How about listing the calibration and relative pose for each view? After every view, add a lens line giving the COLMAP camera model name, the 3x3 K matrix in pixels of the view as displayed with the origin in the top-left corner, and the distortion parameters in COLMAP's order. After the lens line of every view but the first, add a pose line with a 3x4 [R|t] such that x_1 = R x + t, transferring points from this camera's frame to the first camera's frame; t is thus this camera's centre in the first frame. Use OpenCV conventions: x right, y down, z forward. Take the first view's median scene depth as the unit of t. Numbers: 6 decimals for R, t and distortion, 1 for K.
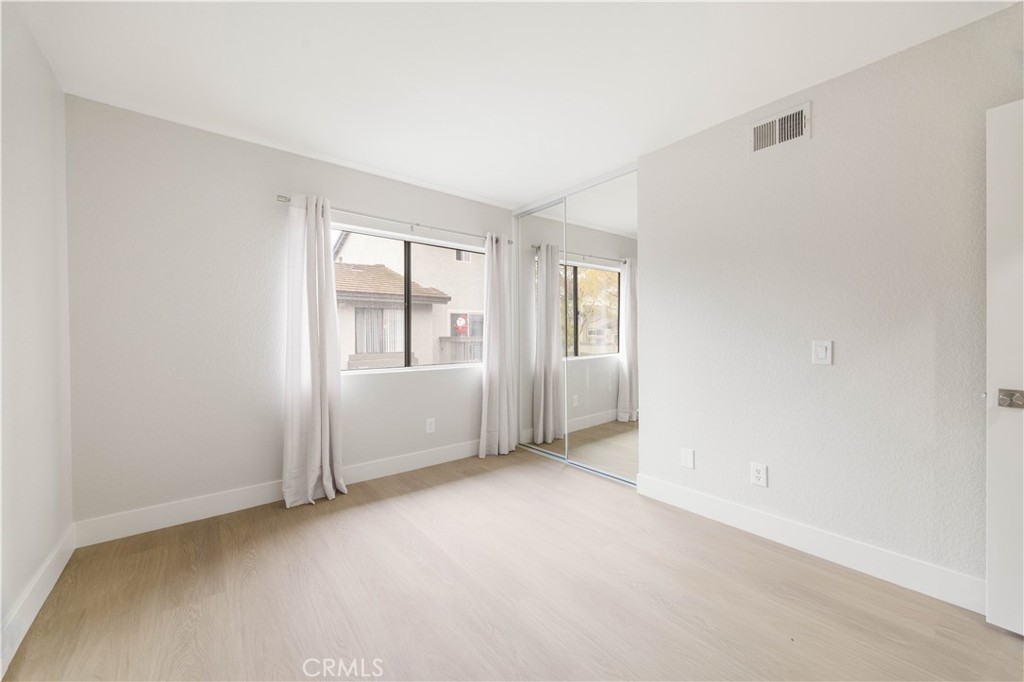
lens RADIAL K [[389.0, 0, 510.8], [0, 389.0, 335.3], [0, 0, 1]] dist [-0.001690, -0.000210]
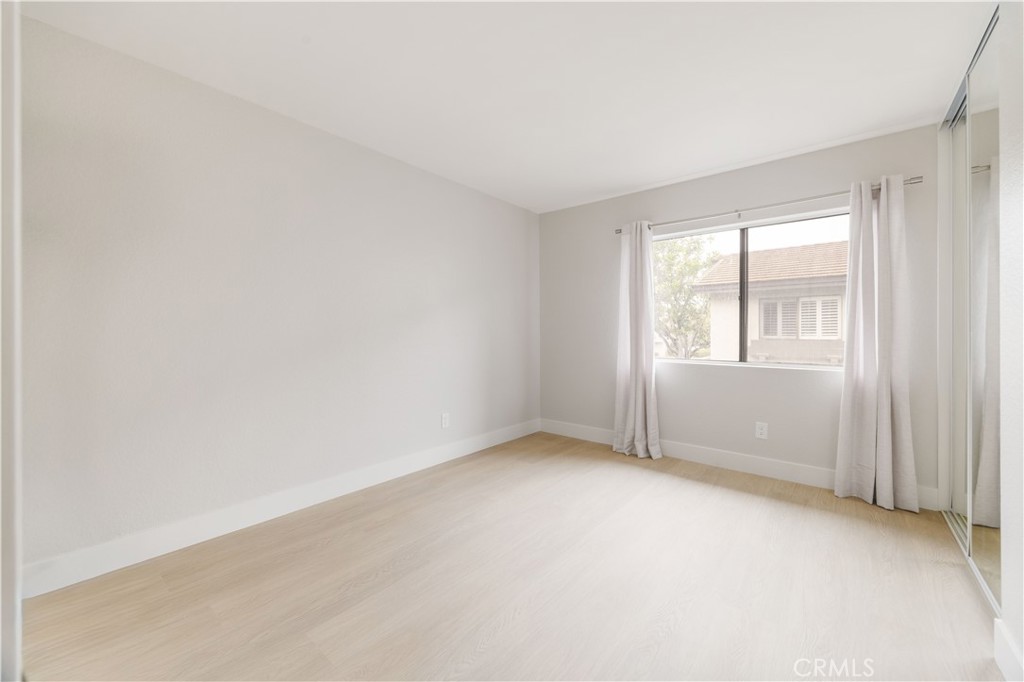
lens RADIAL K [[389.0, 0, 510.8], [0, 389.0, 335.3], [0, 0, 1]] dist [-0.001690, -0.000210]
pose [[0.190447, 0.015758, -0.981571, 0.565566], [0.008382, 0.999809, 0.017677, -0.005574], [0.981662, -0.011594, 0.190278, 0.276191]]
